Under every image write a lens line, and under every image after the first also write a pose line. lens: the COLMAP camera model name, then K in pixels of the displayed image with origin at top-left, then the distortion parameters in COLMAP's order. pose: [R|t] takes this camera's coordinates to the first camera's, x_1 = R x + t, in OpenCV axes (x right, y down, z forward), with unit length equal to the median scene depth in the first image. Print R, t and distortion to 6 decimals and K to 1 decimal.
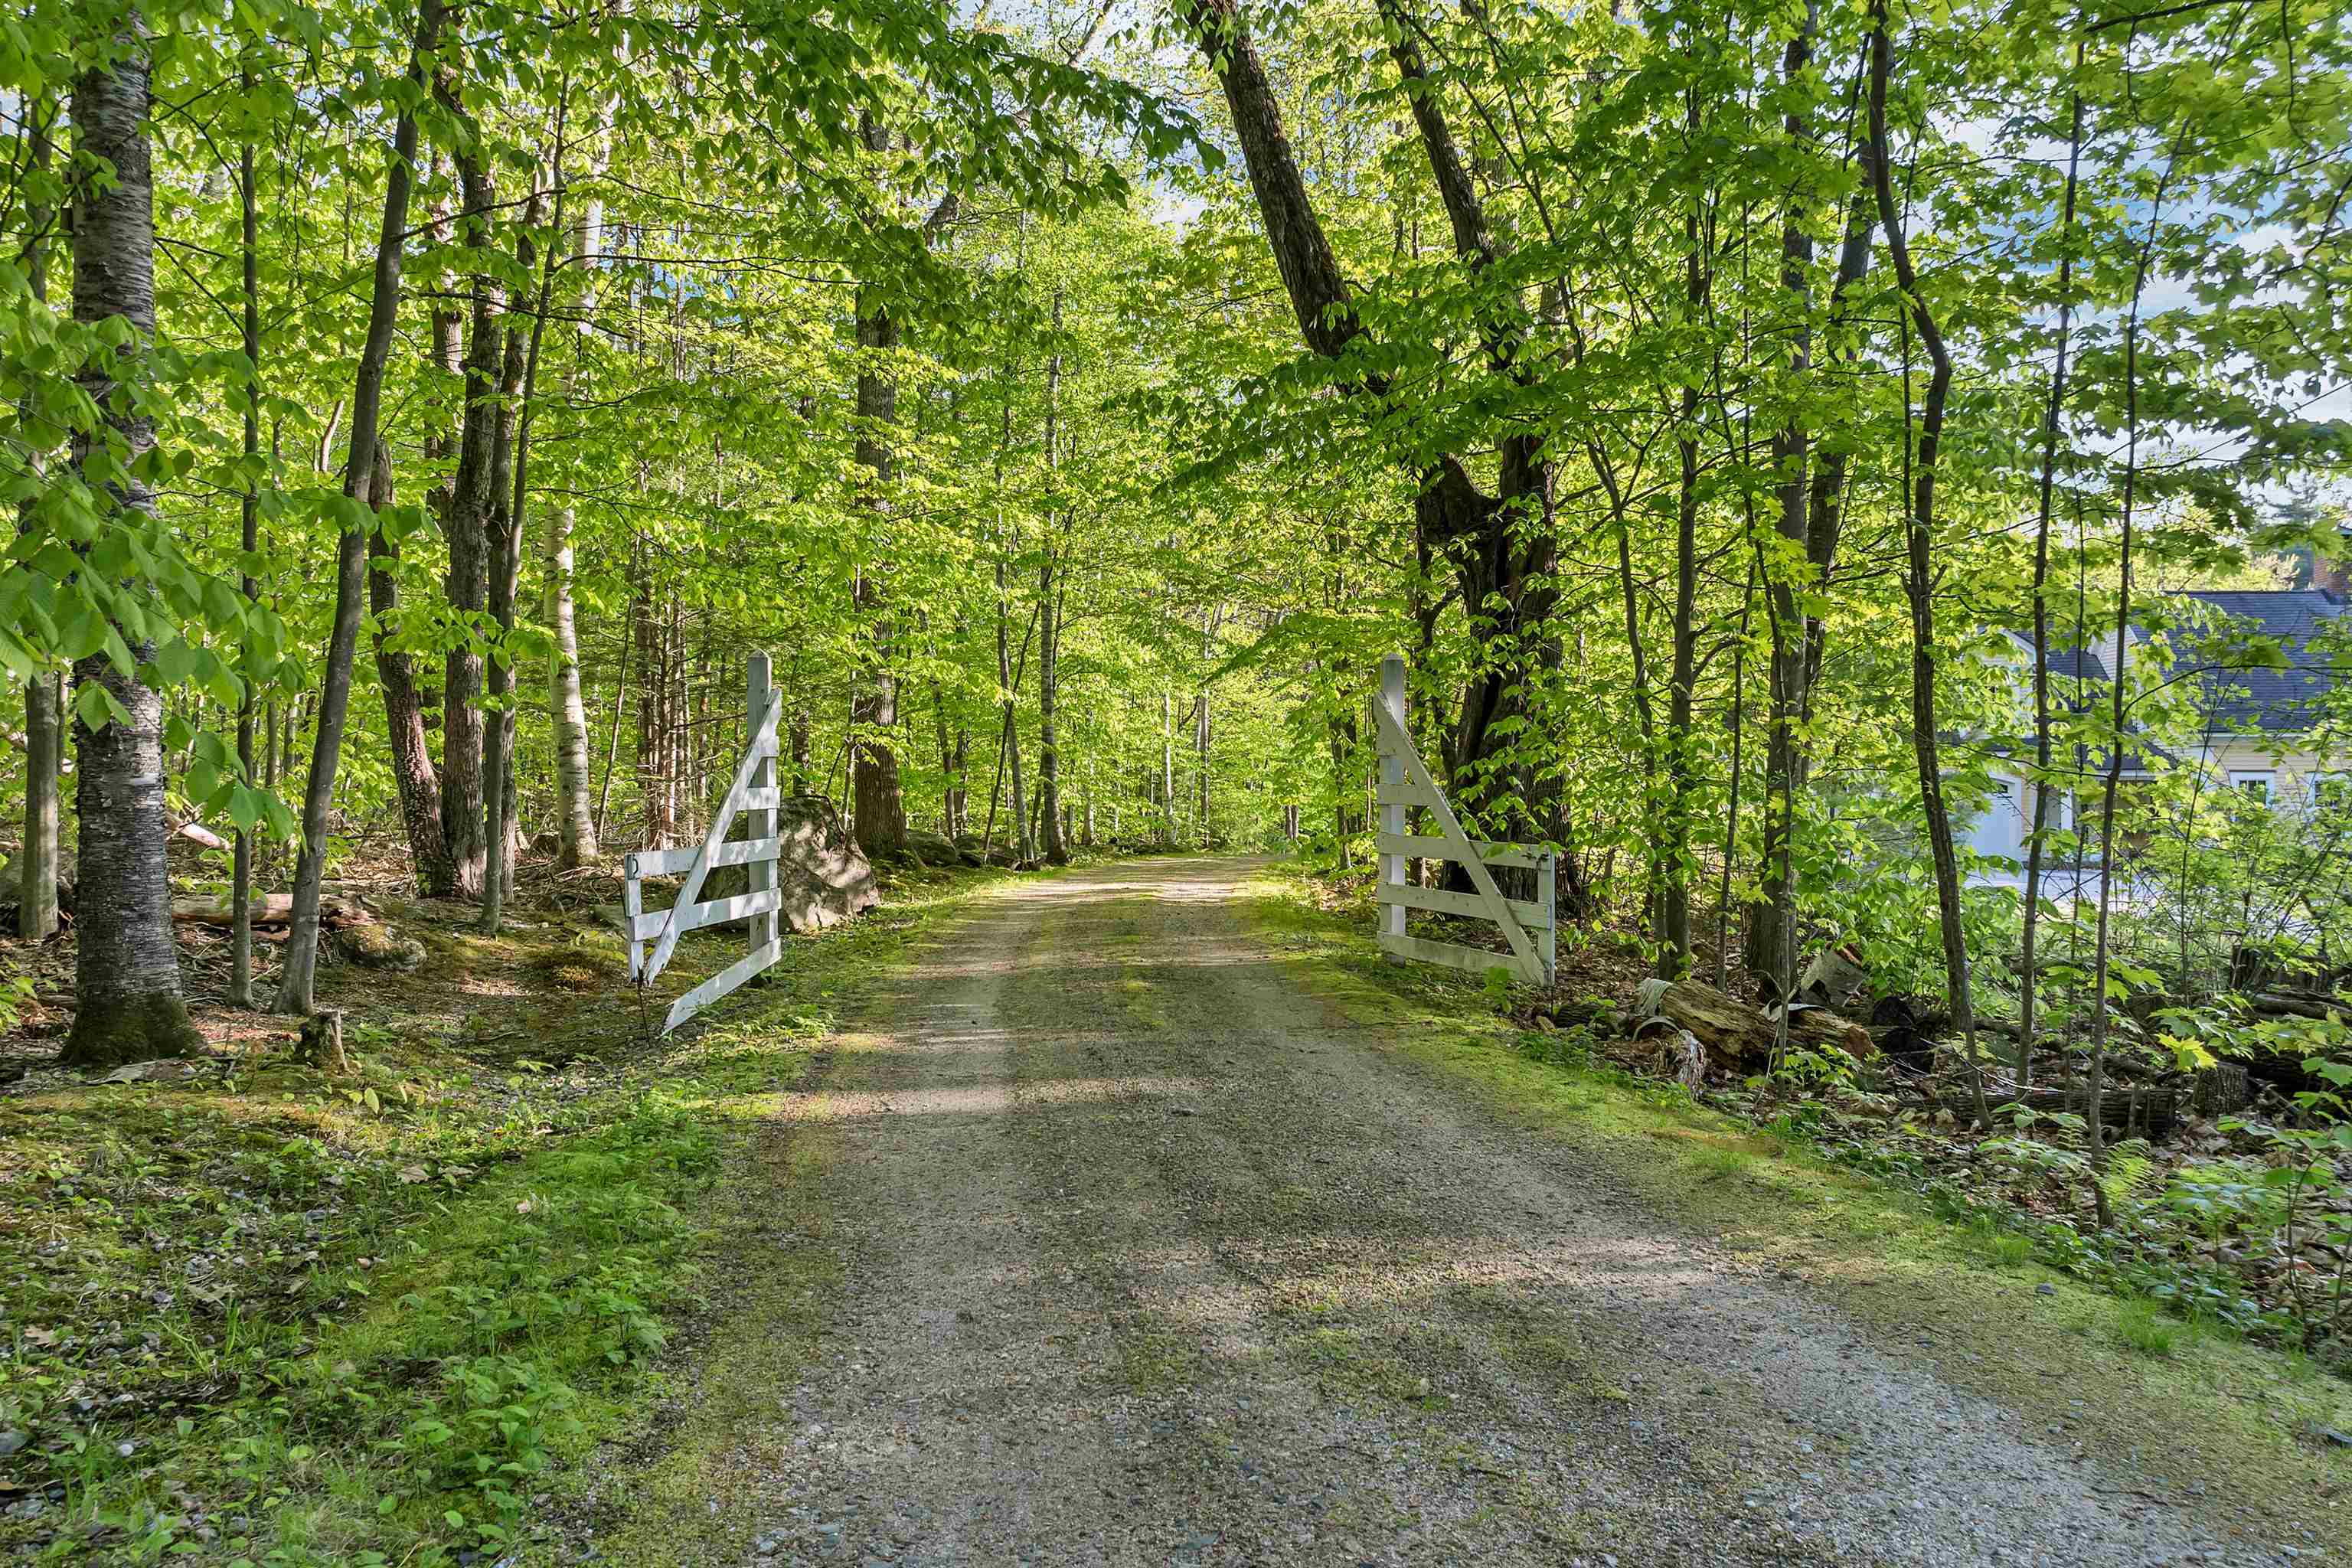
lens RADIAL K [[1692.5, 0, 1176.6], [0, 1692.5, 784.3], [0, 0, 1]] dist [-0.024098, -0.002893]
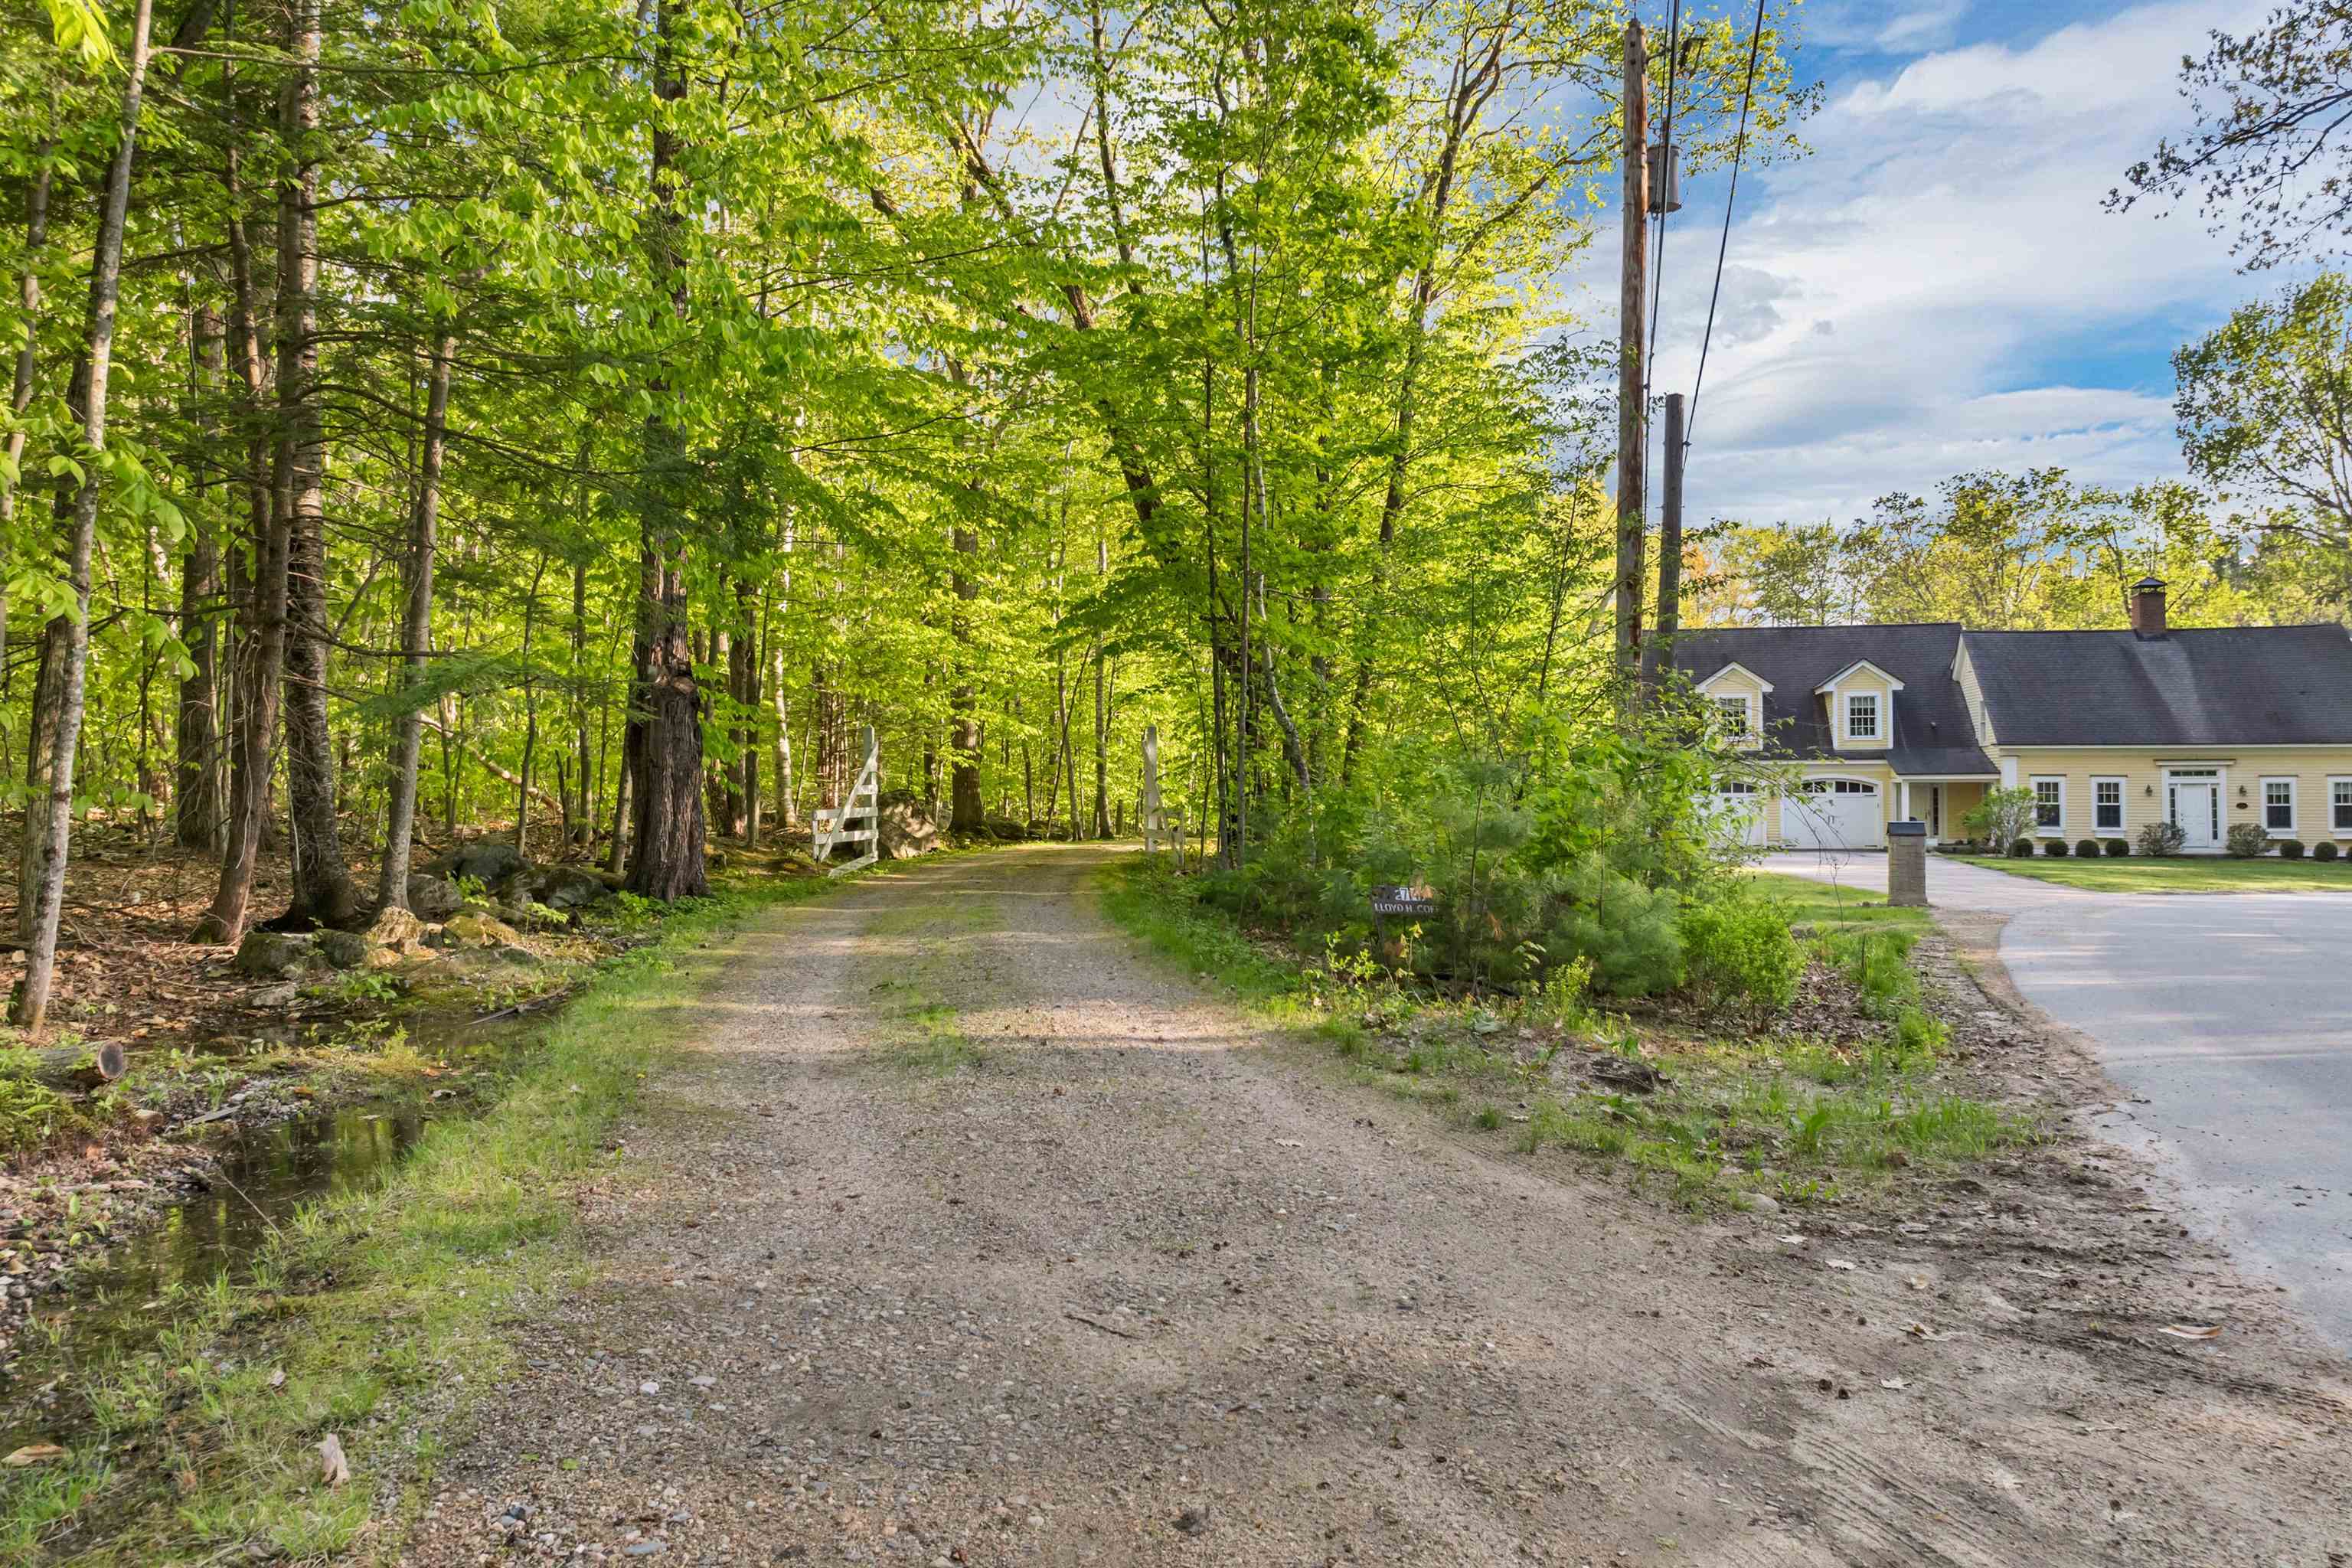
lens RADIAL K [[1692.5, 0, 1175.6], [0, 1692.5, 783.2], [0, 0, 1]] dist [-0.024098, -0.002893]
pose [[0.994998, 0.000237, -0.099897, 0.290876], [-0.000555, 0.999995, -0.003159, 0.004827], [0.099896, 0.003199, 0.994993, -0.909769]]
